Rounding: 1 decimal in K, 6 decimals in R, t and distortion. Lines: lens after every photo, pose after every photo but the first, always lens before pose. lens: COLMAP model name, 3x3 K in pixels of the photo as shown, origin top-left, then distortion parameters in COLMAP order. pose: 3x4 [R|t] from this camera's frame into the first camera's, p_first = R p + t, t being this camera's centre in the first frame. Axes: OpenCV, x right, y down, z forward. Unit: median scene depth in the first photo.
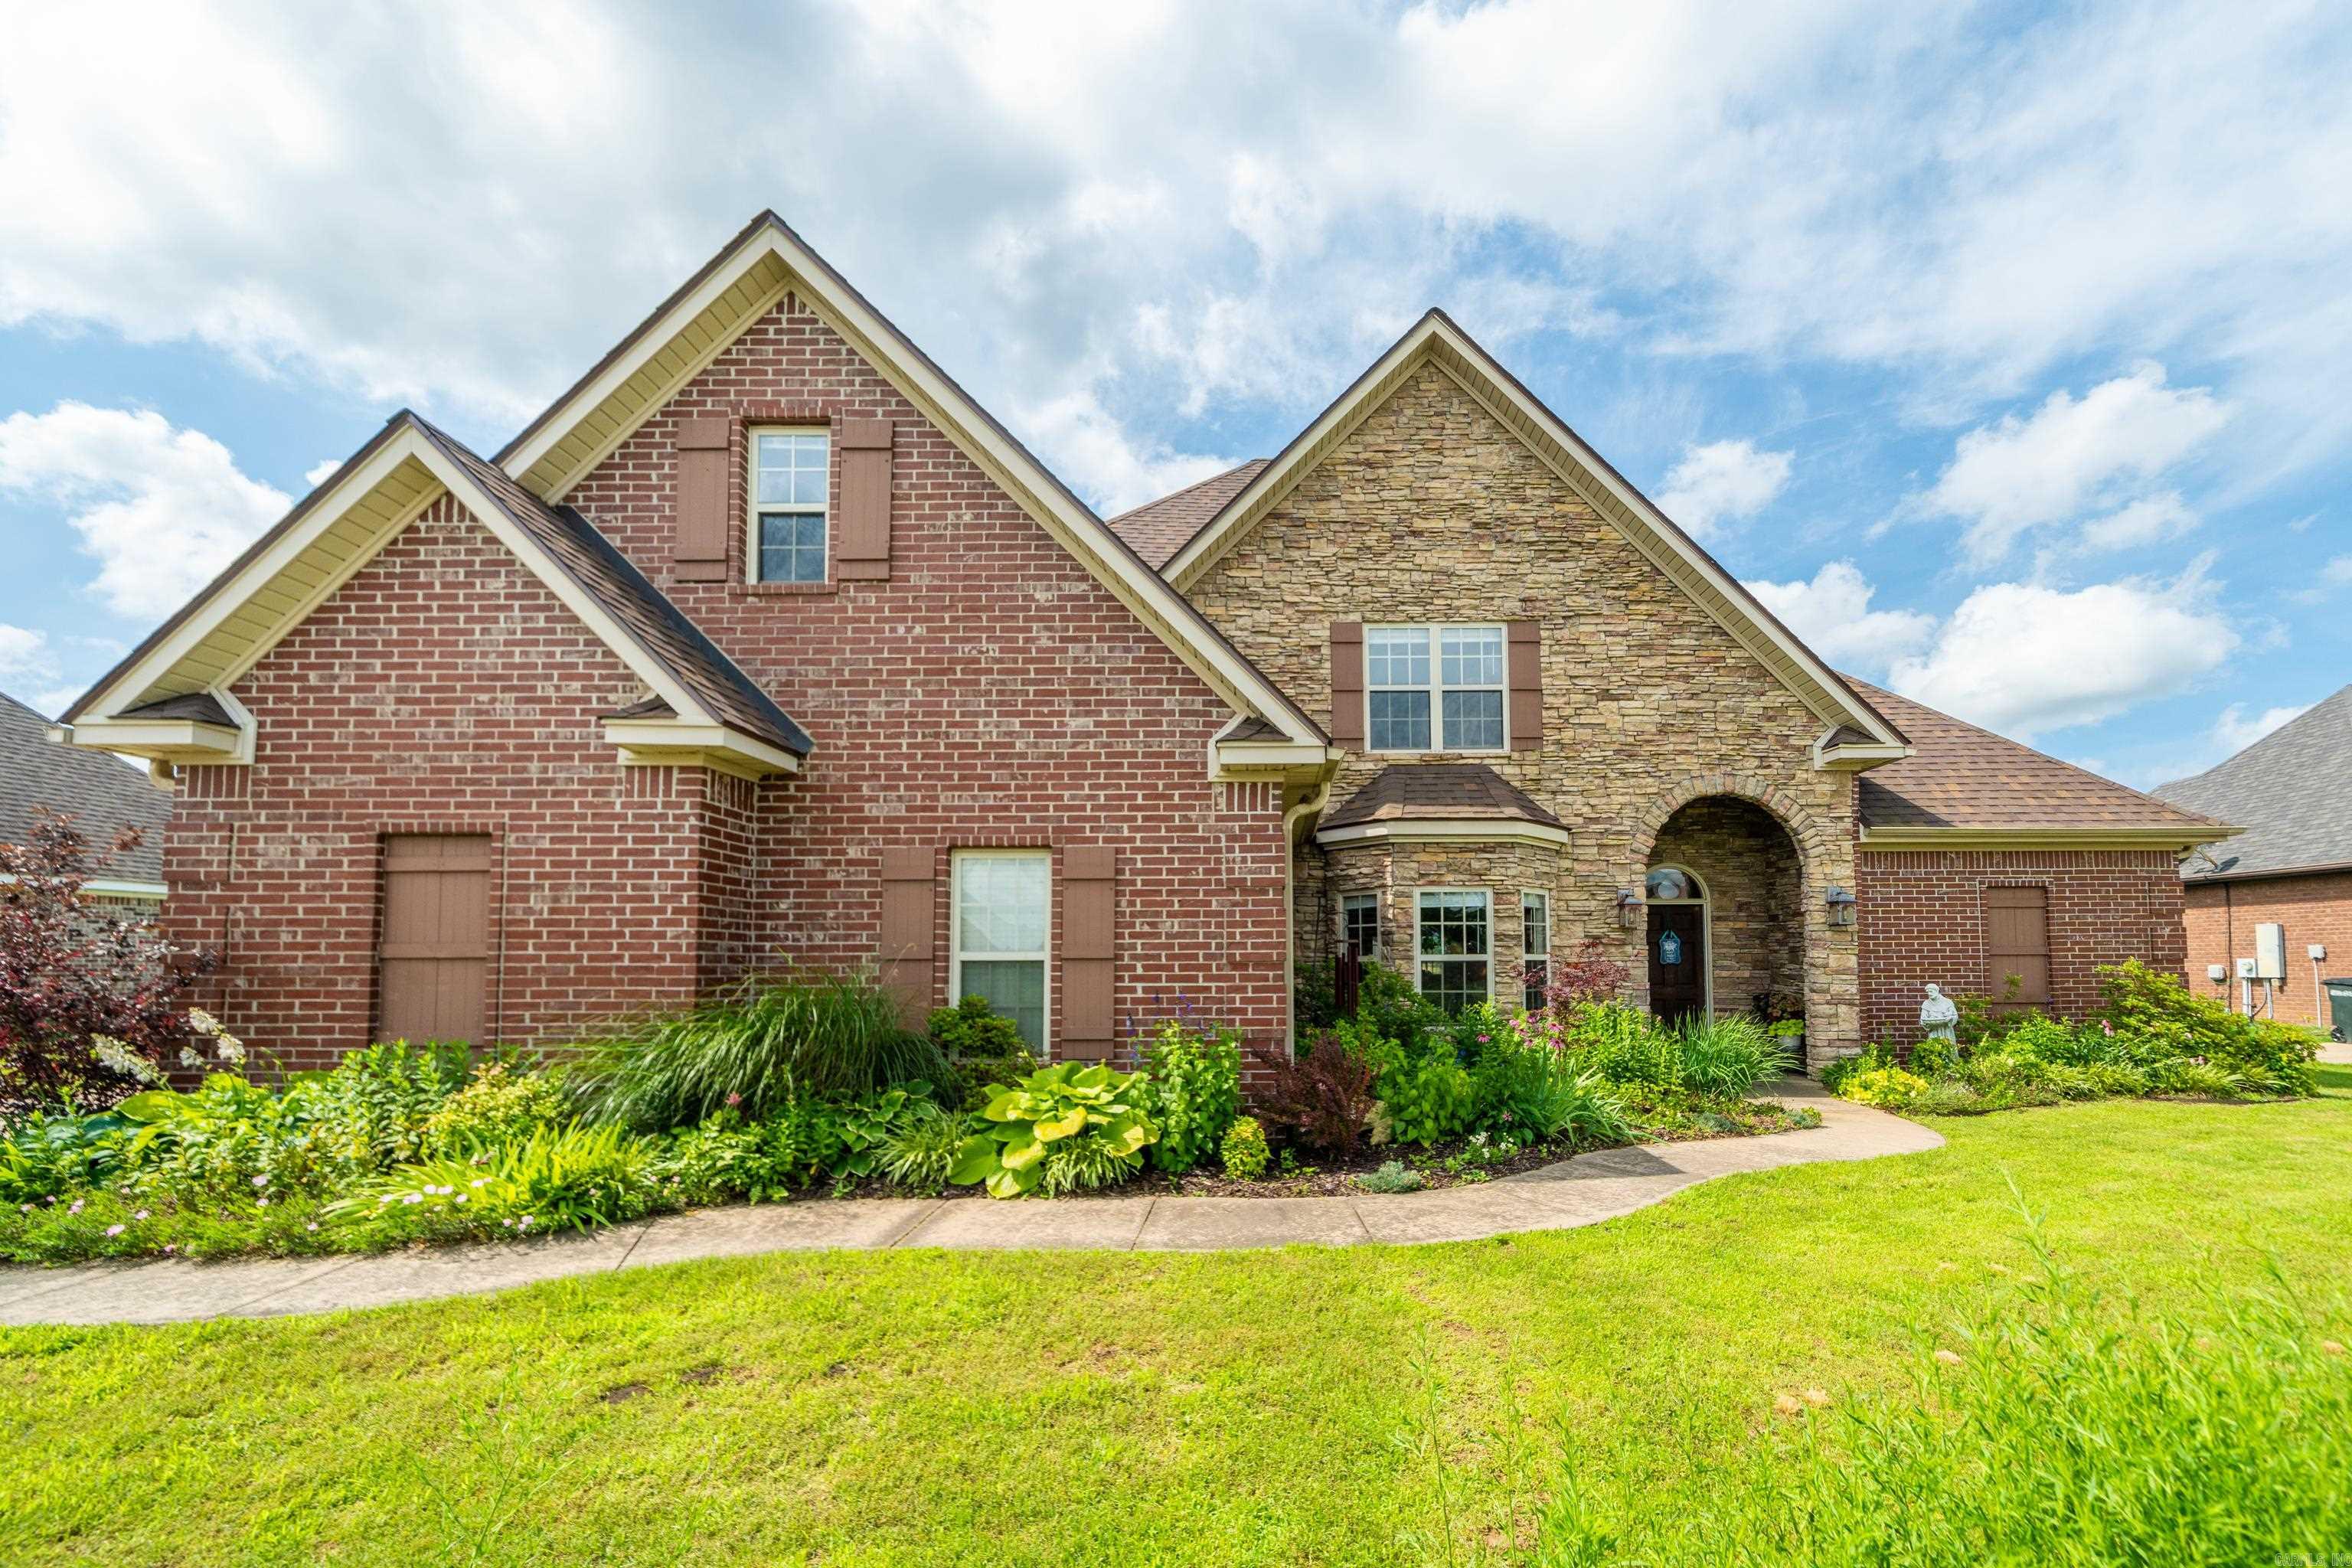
lens RADIAL K [[1085.8, 0, 1178.5], [0, 1085.8, 886.5], [0, 0, 1]] dist [-0.006434, 0.000046]
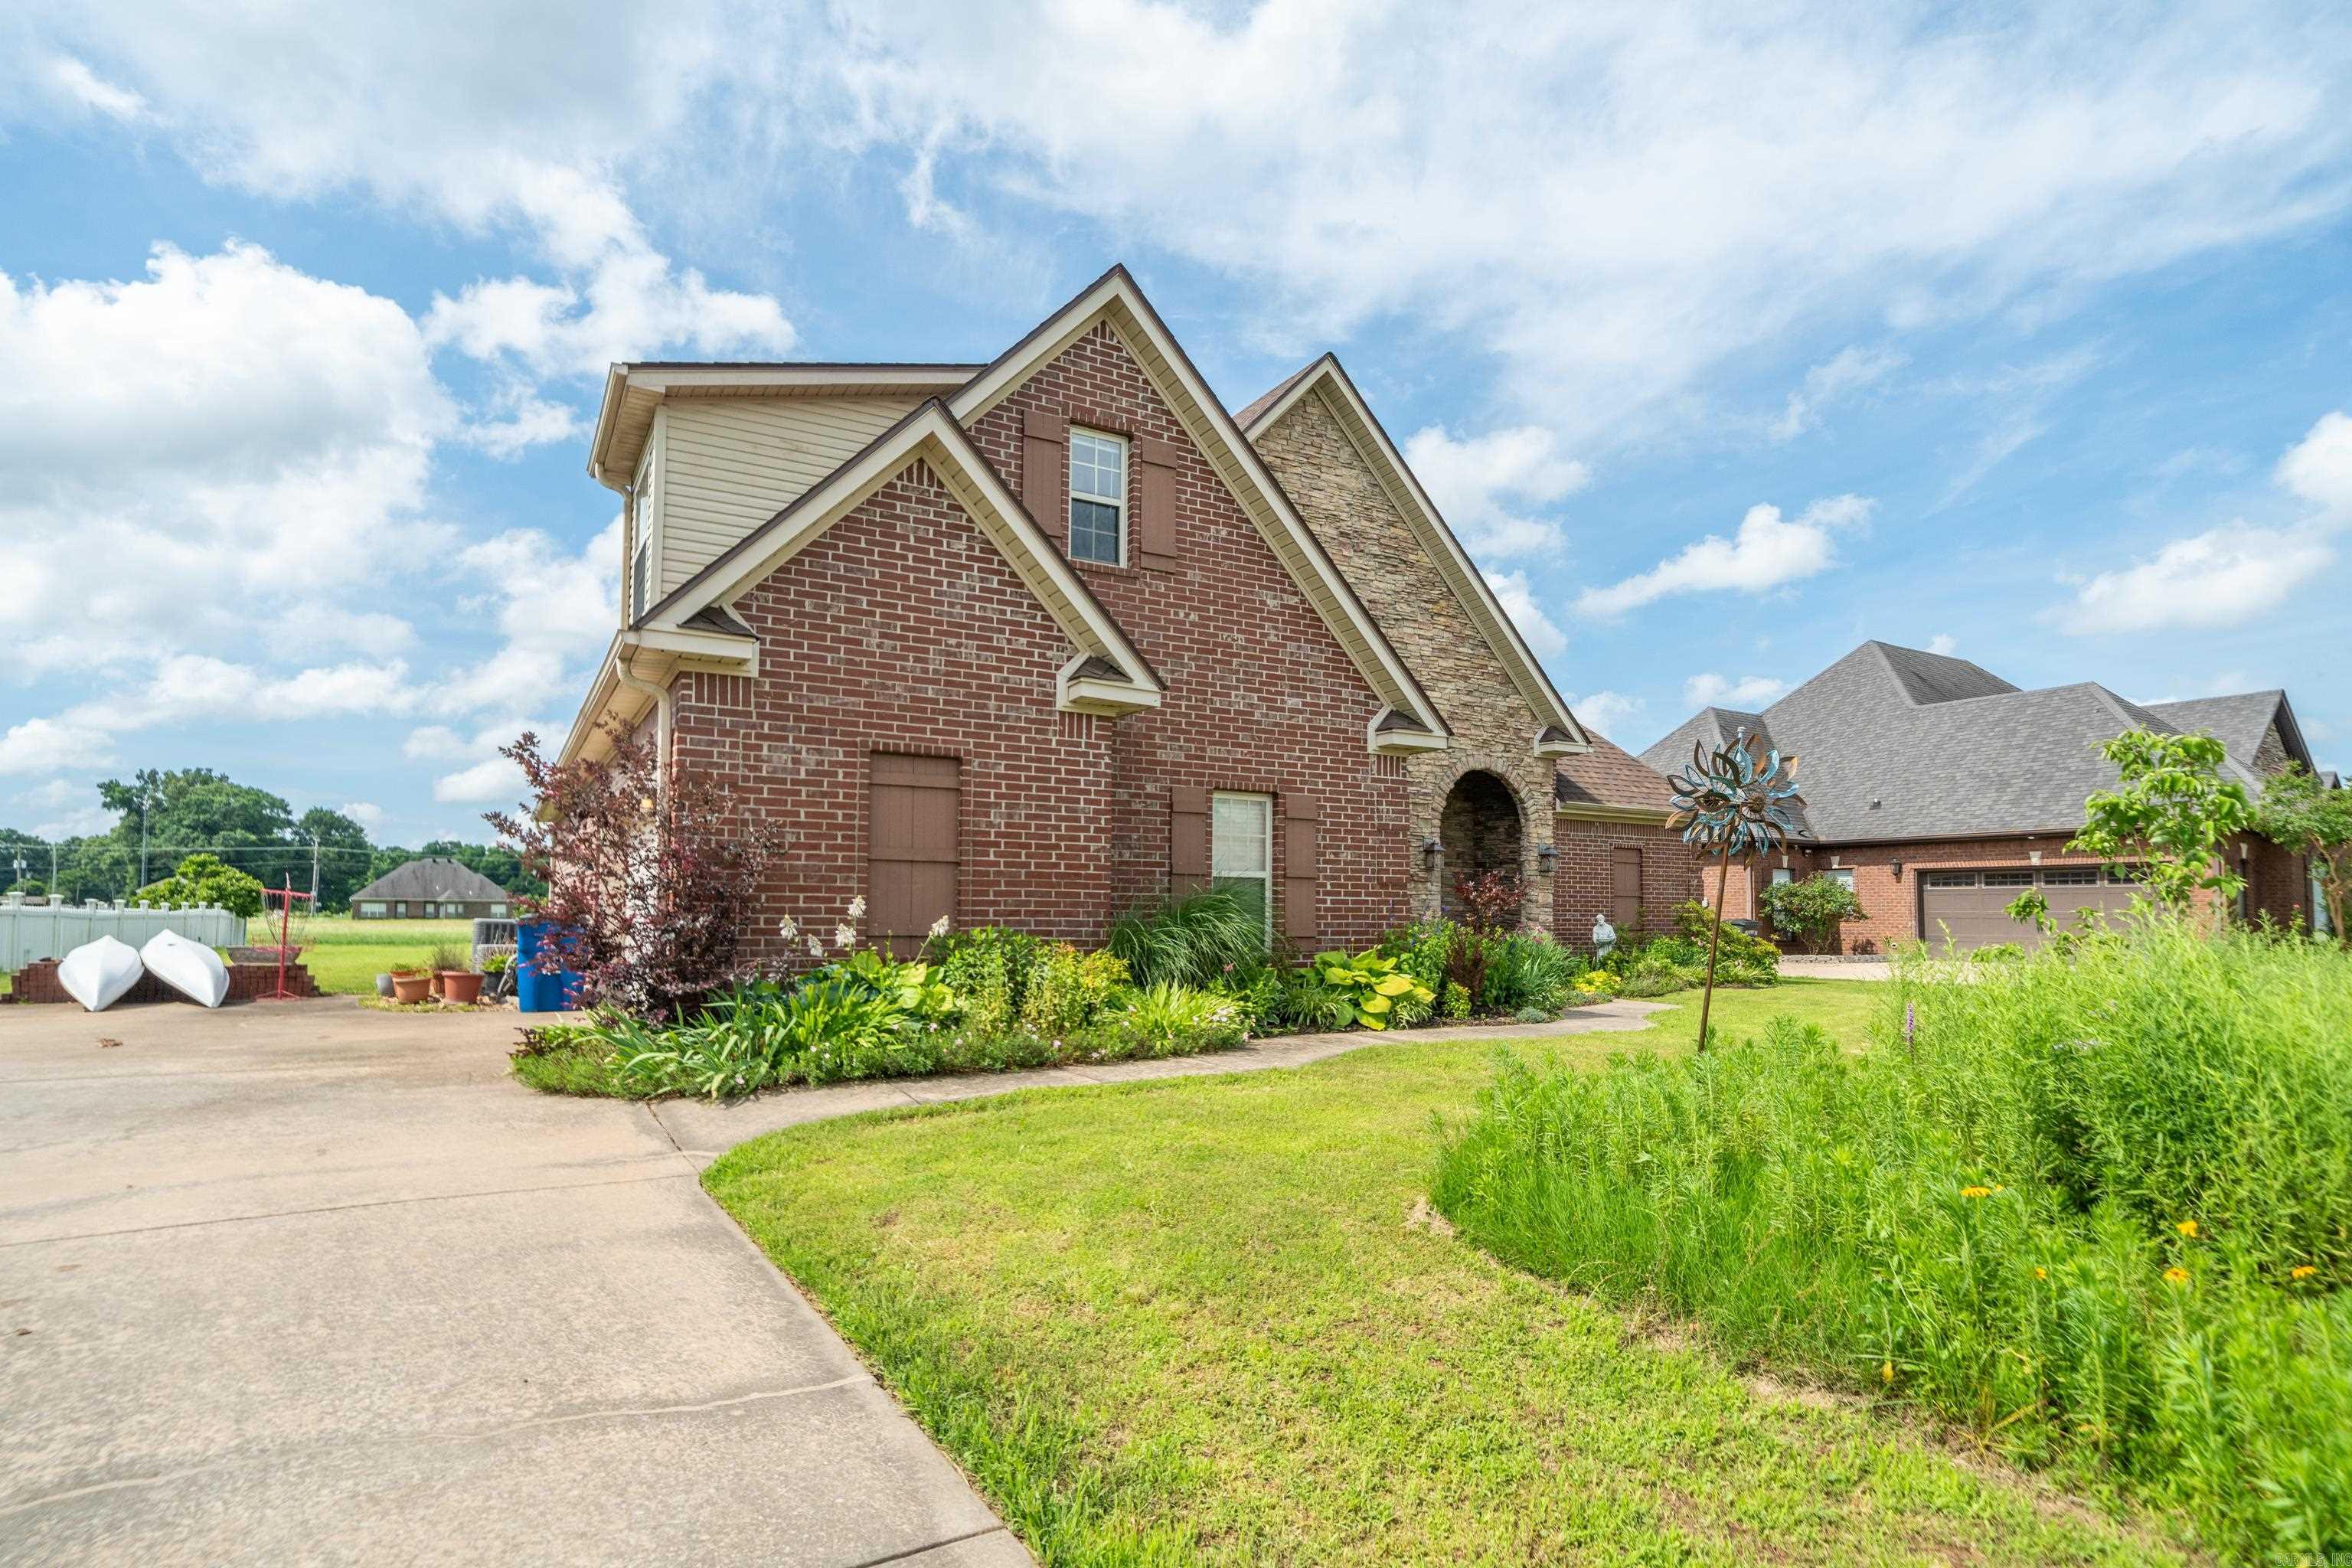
lens RADIAL K [[1522.7, 0, 1176.0], [0, 1522.7, 784.0], [0, 0, 1]] dist [-0.000301, -0.000068]
pose [[0.823104, 0.063090, 0.564375, -0.927969], [-0.053968, 0.998002, -0.032854, 0.014785], [-0.565320, -0.003416, 0.824864, -0.344326]]
